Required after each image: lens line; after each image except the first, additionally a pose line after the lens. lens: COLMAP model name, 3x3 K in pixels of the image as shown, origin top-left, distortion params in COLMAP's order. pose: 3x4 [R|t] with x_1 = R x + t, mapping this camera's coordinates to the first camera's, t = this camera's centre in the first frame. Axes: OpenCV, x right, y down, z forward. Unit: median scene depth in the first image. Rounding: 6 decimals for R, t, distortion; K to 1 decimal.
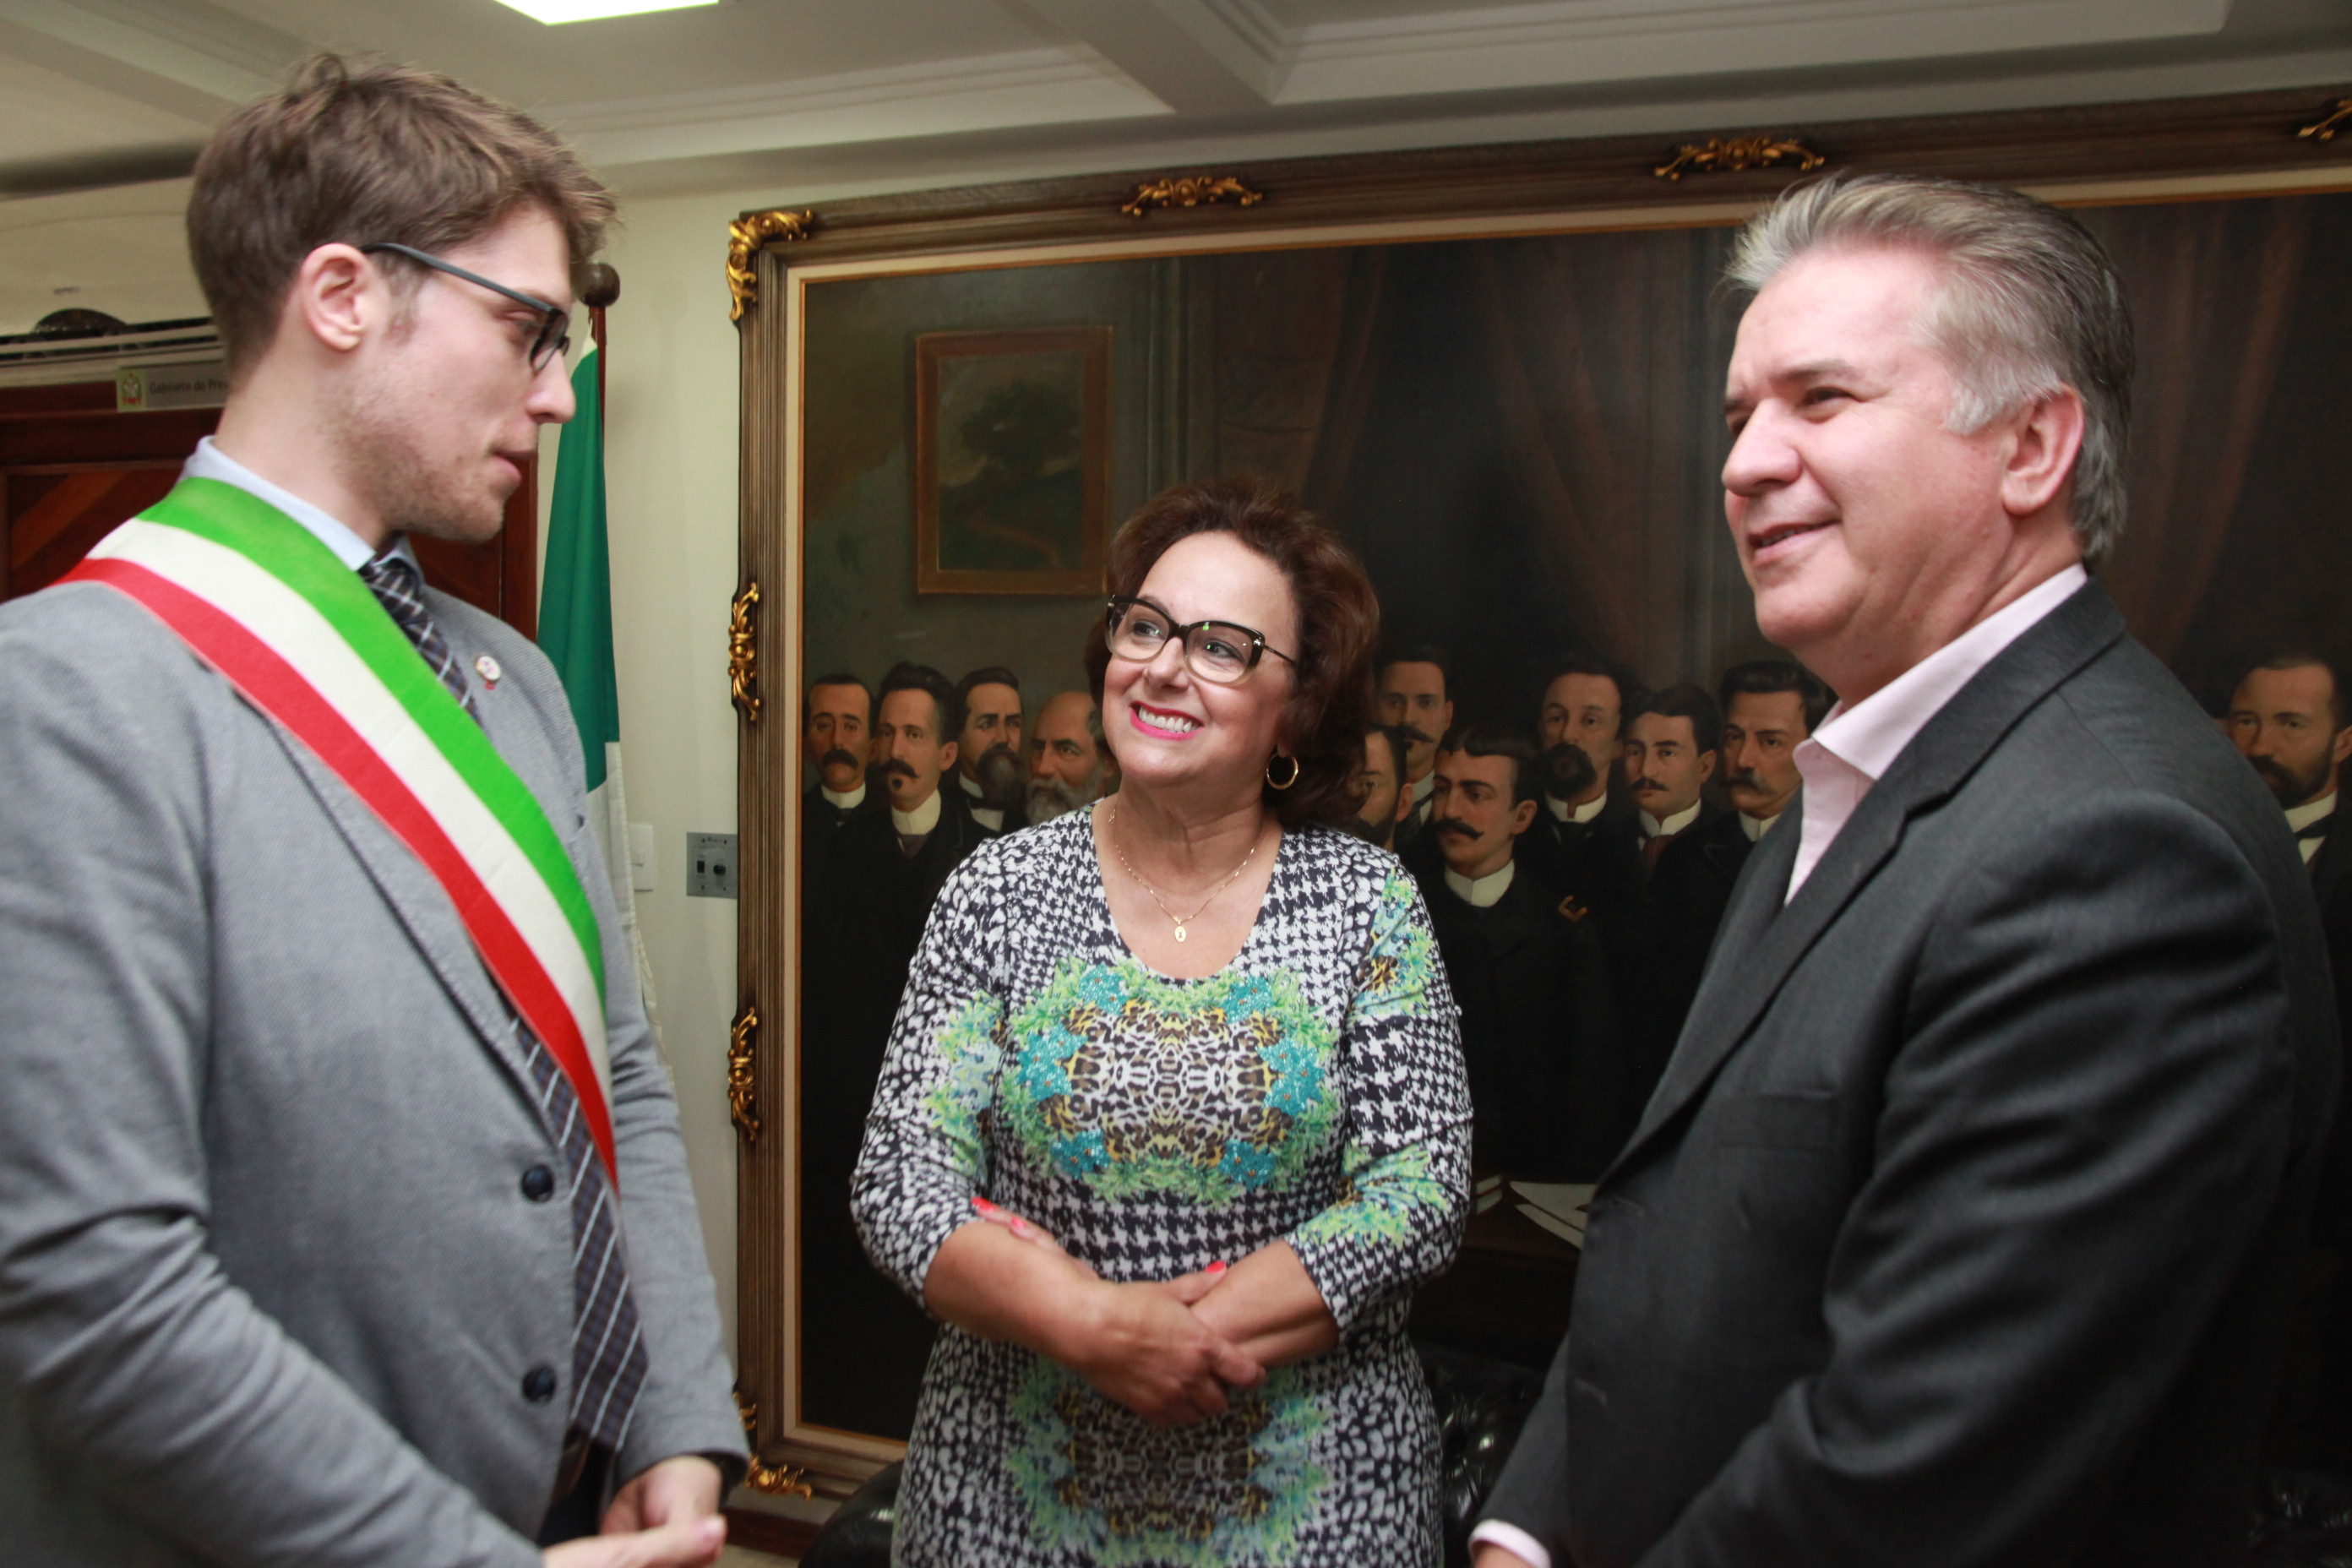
lens RADIAL K [[2004.9, 0, 1139.5], [0, 2004.9, 792.5], [0, 0, 1]] dist [-0.149386, 0.155428]
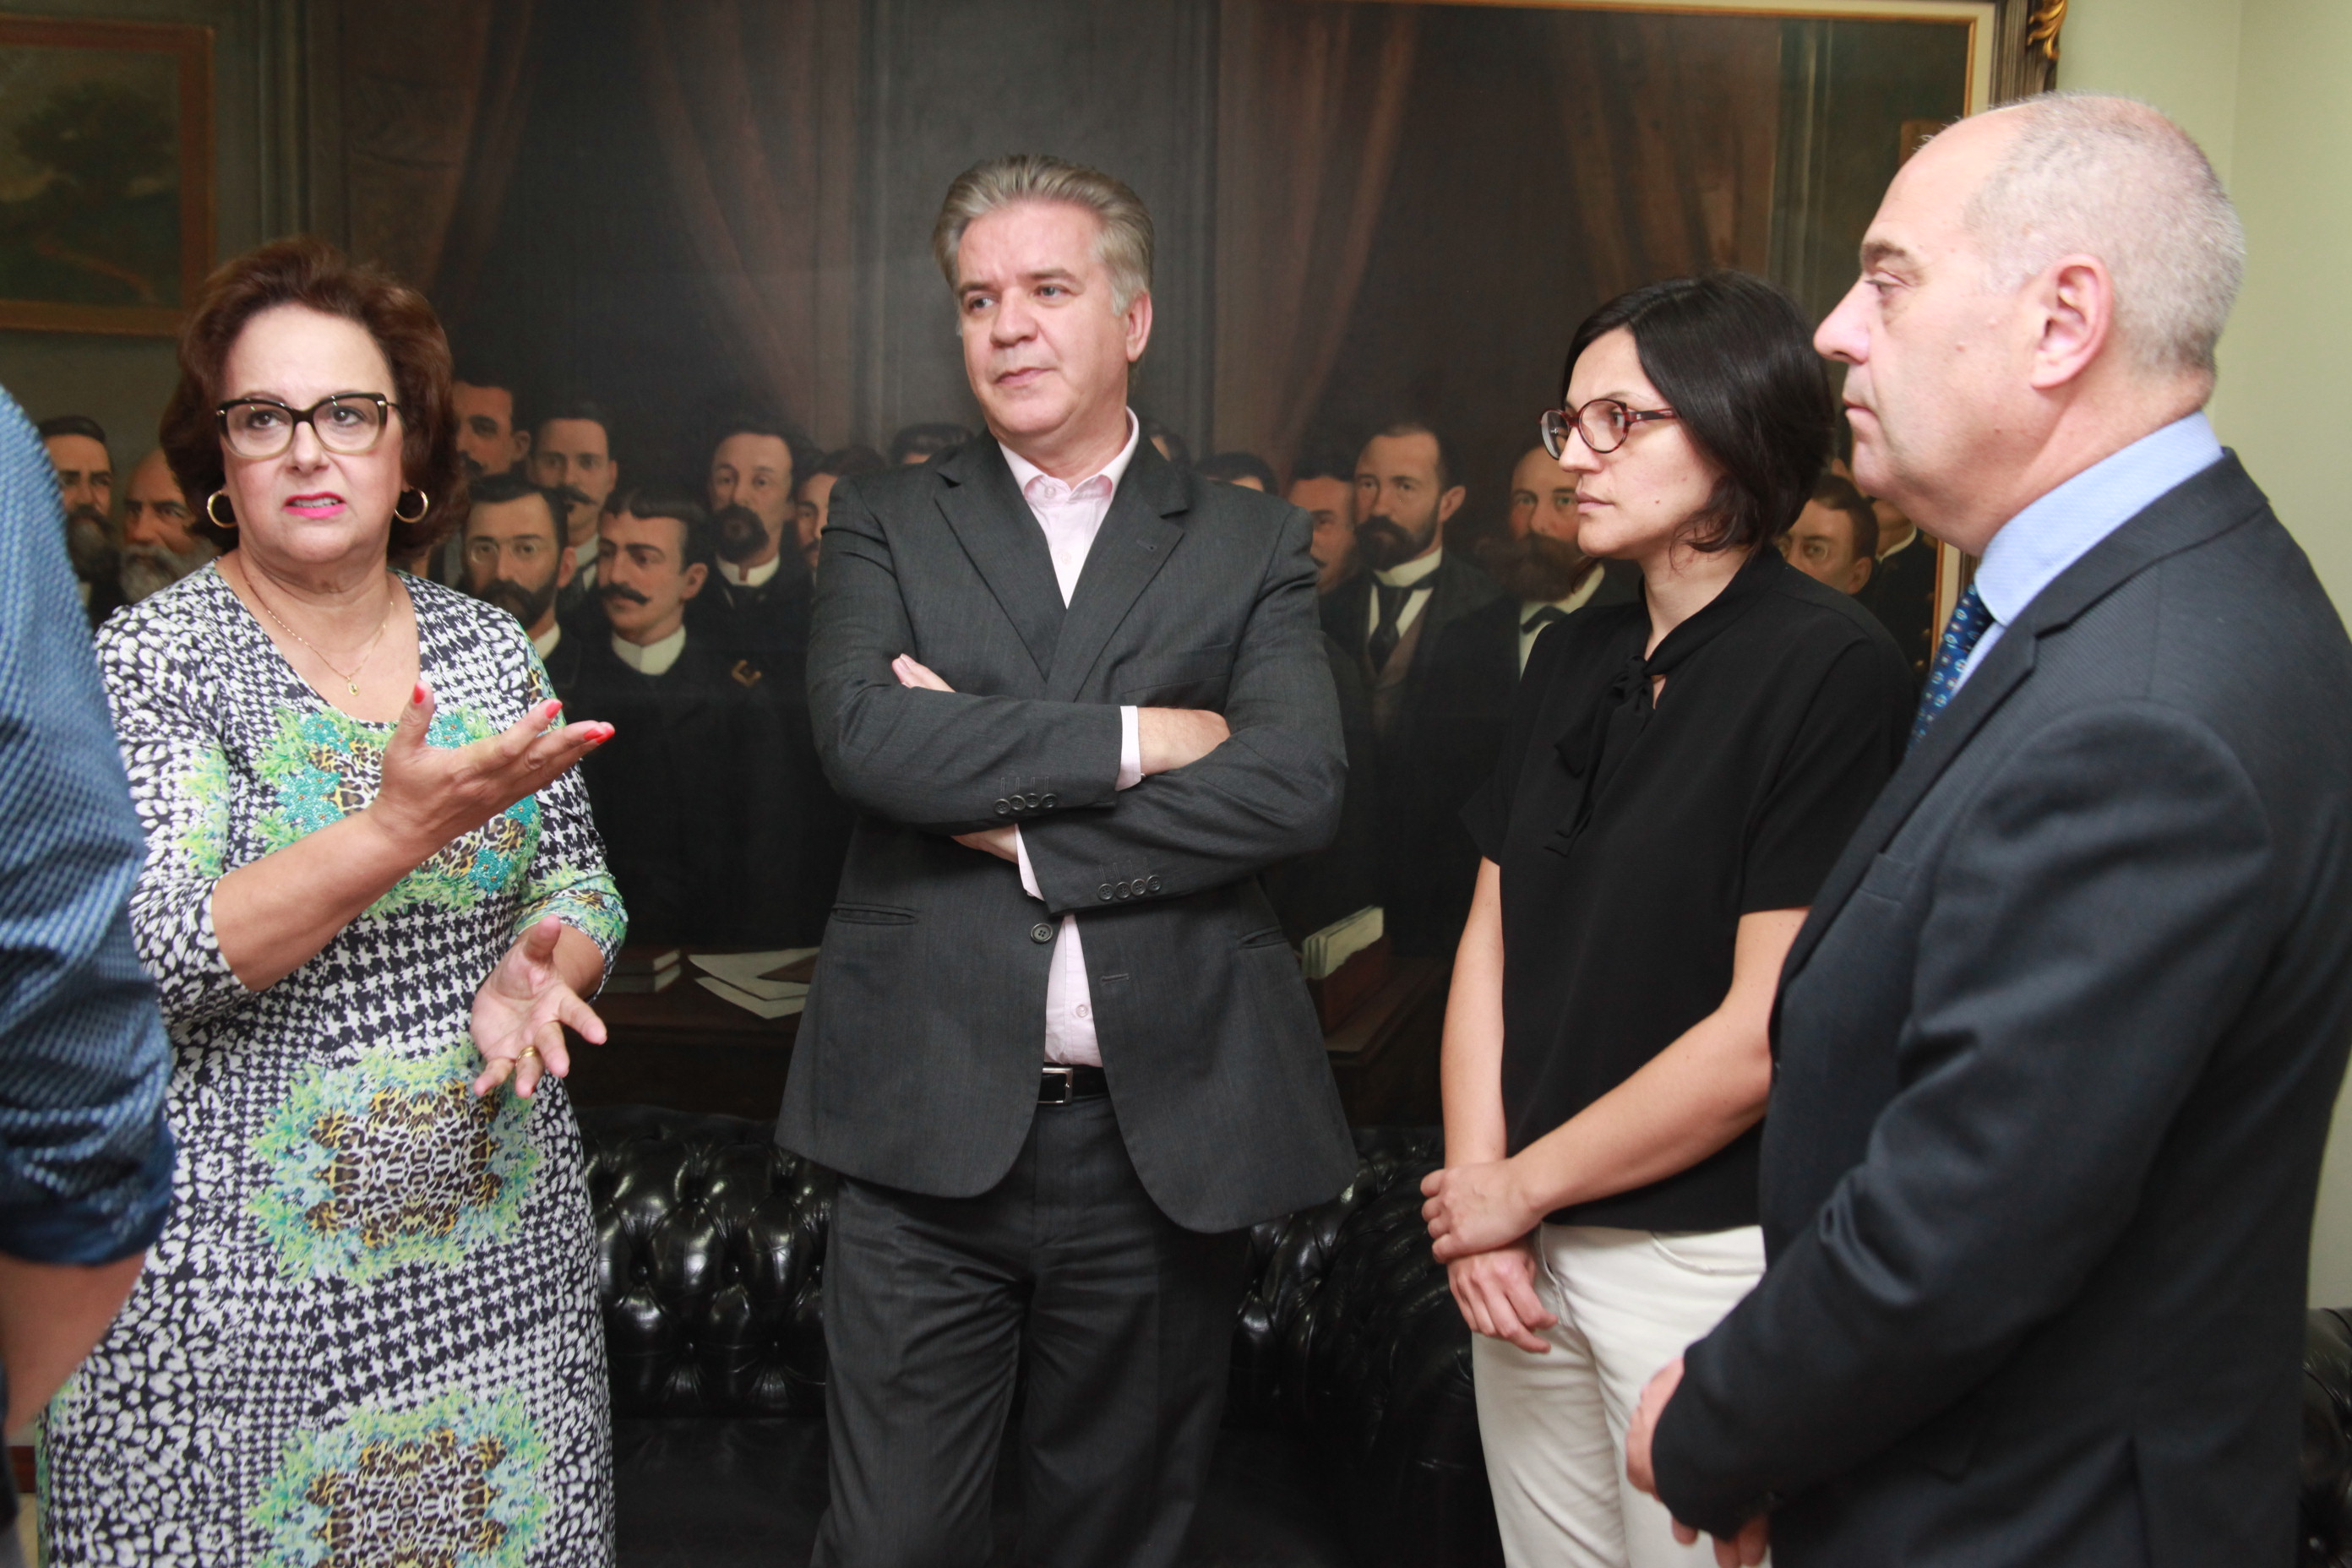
lens RADIAL K [[2270.6, 0, 1182.3], [0, 2270.6, 688.8], [0, 0, 1]] dist [-0.025093, 0.098811]
pose [[0.911914, -0.030479, 0.409249, -0.044871], [0.008842, 0.998466, 0.054659, 0.006404], [-0.410287, -0.046226, 0.910784, -0.109727]]
